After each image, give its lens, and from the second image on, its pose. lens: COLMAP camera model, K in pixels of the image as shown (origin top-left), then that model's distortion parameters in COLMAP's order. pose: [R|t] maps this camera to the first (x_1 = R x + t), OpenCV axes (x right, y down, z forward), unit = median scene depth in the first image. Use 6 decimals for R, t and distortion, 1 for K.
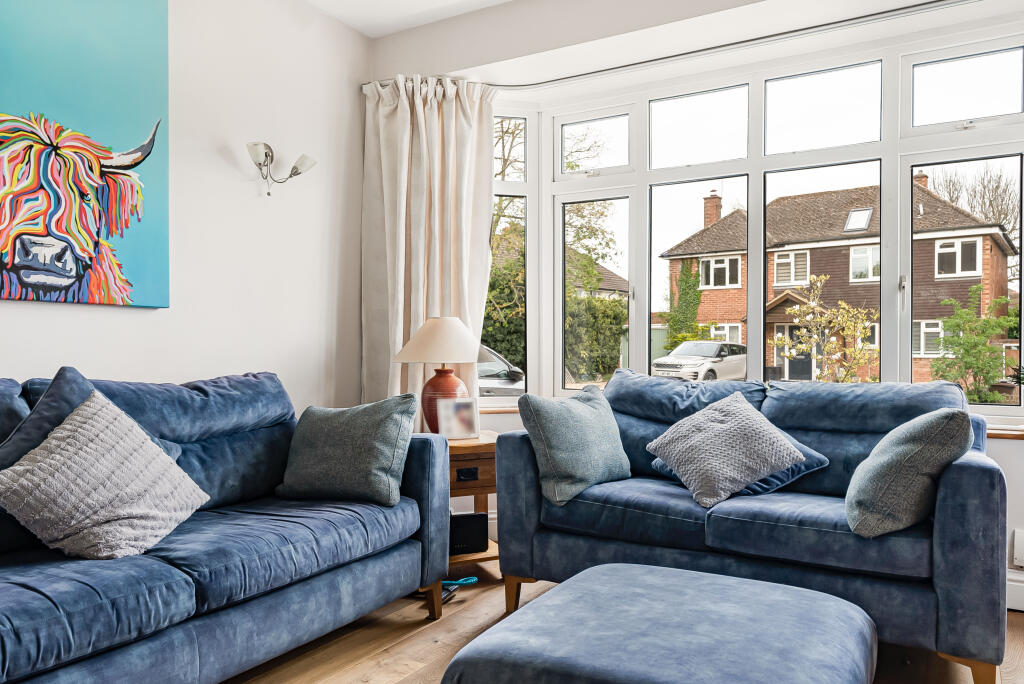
lens RADIAL K [[739.0, 0, 512.0], [0, 739.0, 342.0], [0, 0, 1]] dist [0.006457, 0.002089]
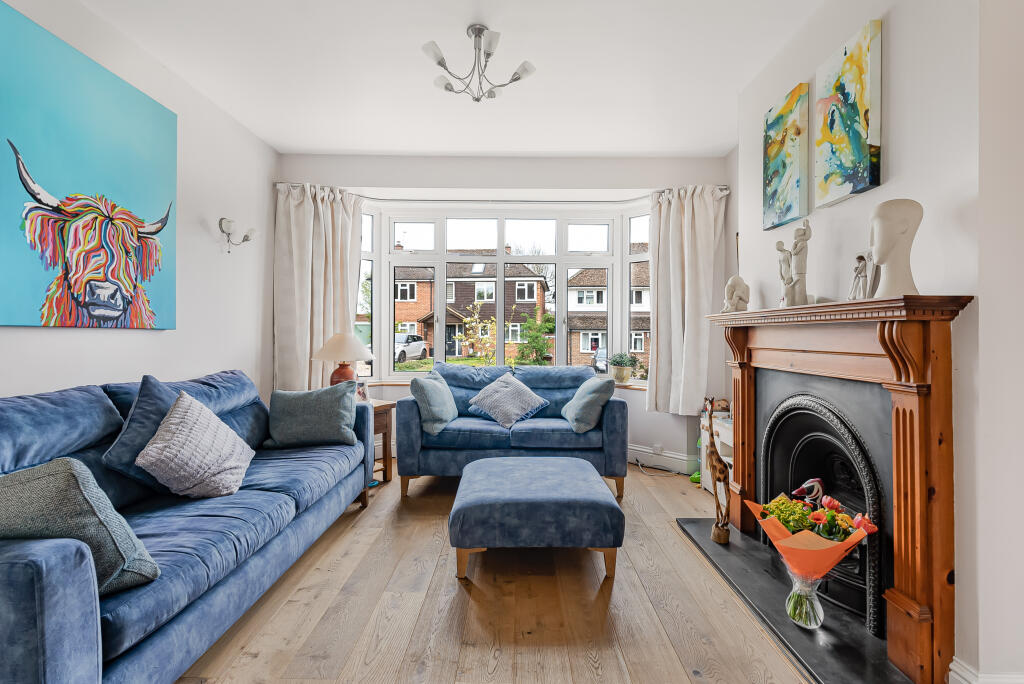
lens RADIAL K [[451.3, 0, 512.3], [0, 451.3, 331.7], [0, 0, 1]] dist [-0.000239, 0.000540]
pose [[0.862578, 0.008987, 0.505844, -0.370754], [-0.008883, 0.999957, -0.002619, -0.049223], [-0.505846, -0.002234, 0.862621, -0.121528]]
